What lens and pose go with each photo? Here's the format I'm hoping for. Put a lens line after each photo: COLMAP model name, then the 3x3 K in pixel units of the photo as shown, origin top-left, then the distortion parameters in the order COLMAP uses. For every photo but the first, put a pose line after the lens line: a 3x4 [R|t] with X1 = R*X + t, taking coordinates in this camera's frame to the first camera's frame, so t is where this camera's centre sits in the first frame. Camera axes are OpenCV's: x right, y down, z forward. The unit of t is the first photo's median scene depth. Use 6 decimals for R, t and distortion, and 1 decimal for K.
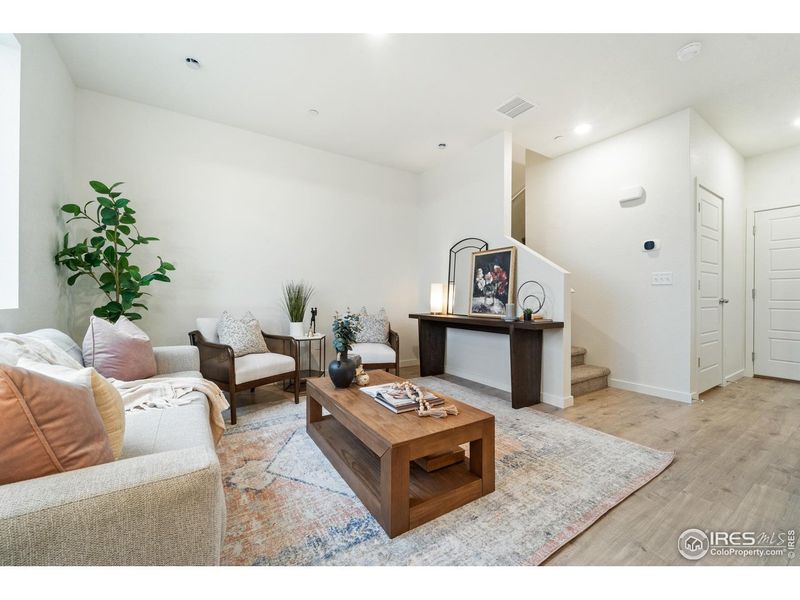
lens RADIAL K [[322.4, 0, 399.7], [0, 322.4, 297.7], [0, 0, 1]] dist [-0.001718, -0.000138]
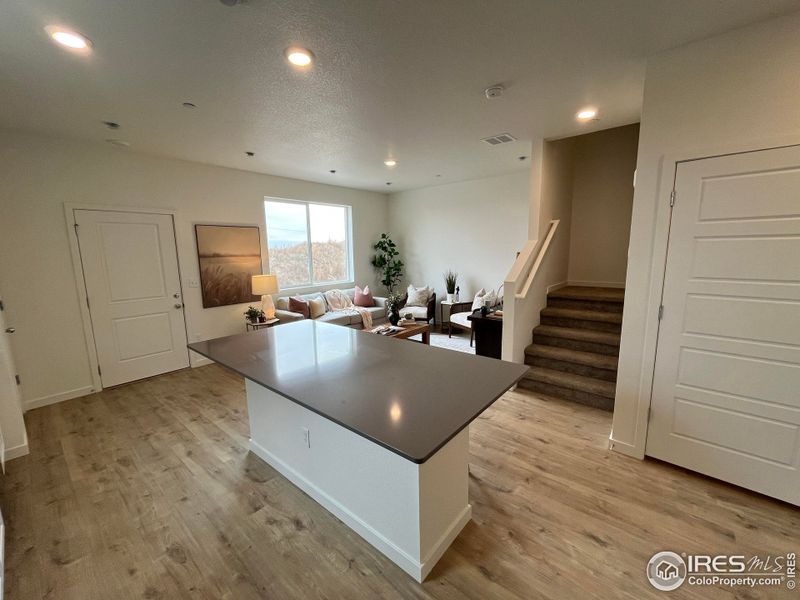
lens RADIAL K [[328.2, 0, 397.4], [0, 328.2, 299.9], [0, 0, 1]] dist [-0.002329, -0.000166]
pose [[0.286668, 0.141211, -0.947566, 1.519882], [0.014620, 0.988317, 0.151707, -0.194003], [0.957918, -0.057343, 0.281255, 0.257643]]
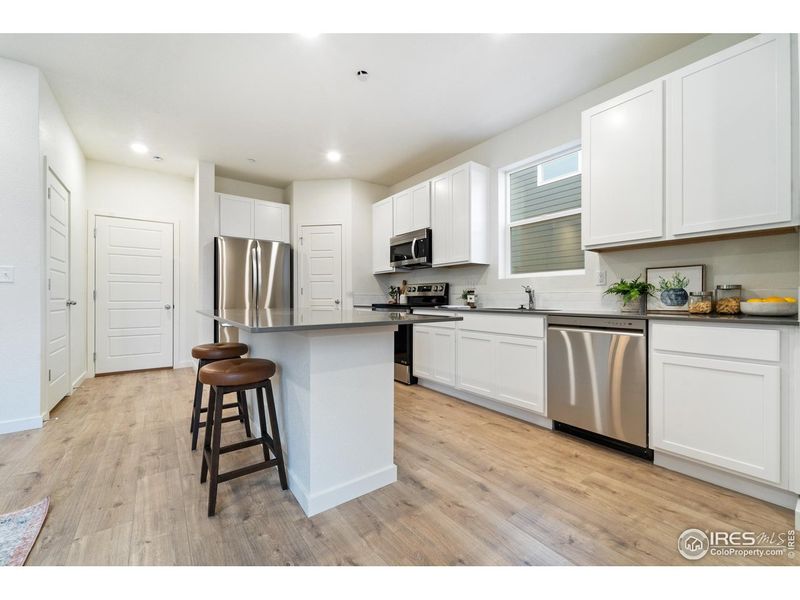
lens RADIAL K [[324.3, 0, 403.1], [0, 324.3, 298.4], [0, 0, 1]] dist [0.000059, -0.000185]
pose [[-0.070606, -0.003274, 0.997499, 0.007363], [0.003302, 0.999988, 0.003516, -0.002872], [-0.997499, 0.003542, -0.070594, 0.130344]]
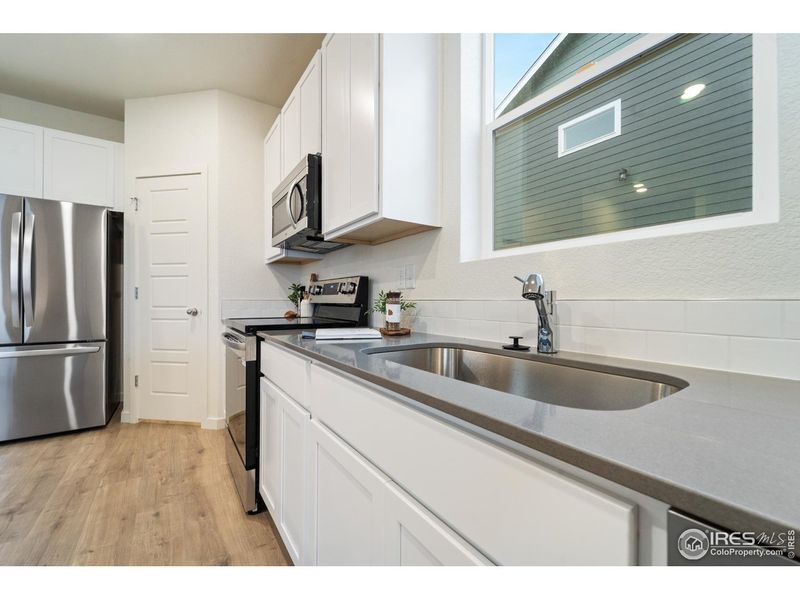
lens RADIAL K [[333.7, 0, 403.1], [0, 333.7, 300.0], [0, 0, 1]] dist [0.001375, -0.000267]
pose [[-0.032104, -0.001296, 0.999484, 0.706860], [-0.000129, 0.999999, 0.001292, -0.016321], [-0.999485, -0.000087, -0.032104, -0.210399]]
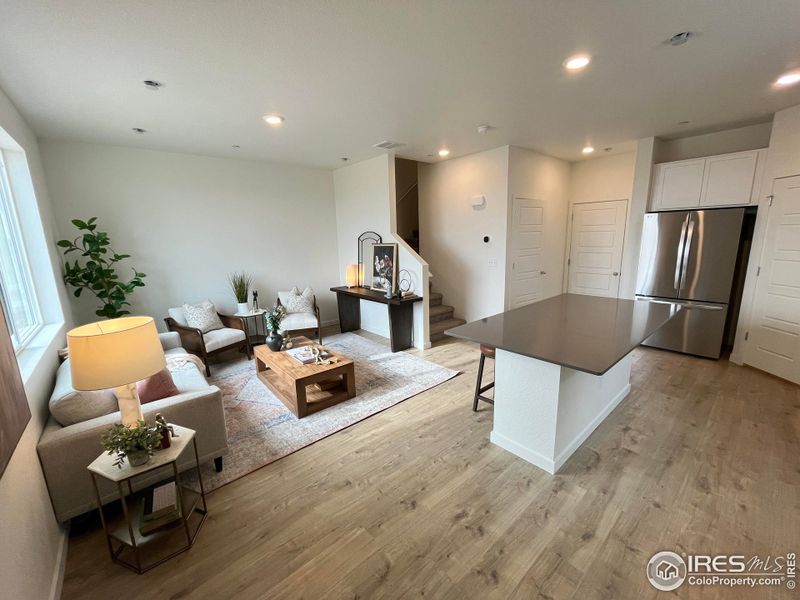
lens RADIAL K [[328.2, 0, 397.4], [0, 328.2, 299.9], [0, 0, 1]] dist [-0.002329, -0.000166]
pose [[0.990610, -0.057327, 0.124115, 0.184221], [0.032575, 0.980666, 0.192958, -0.213074], [-0.132777, -0.187104, 0.973326, -0.512634]]
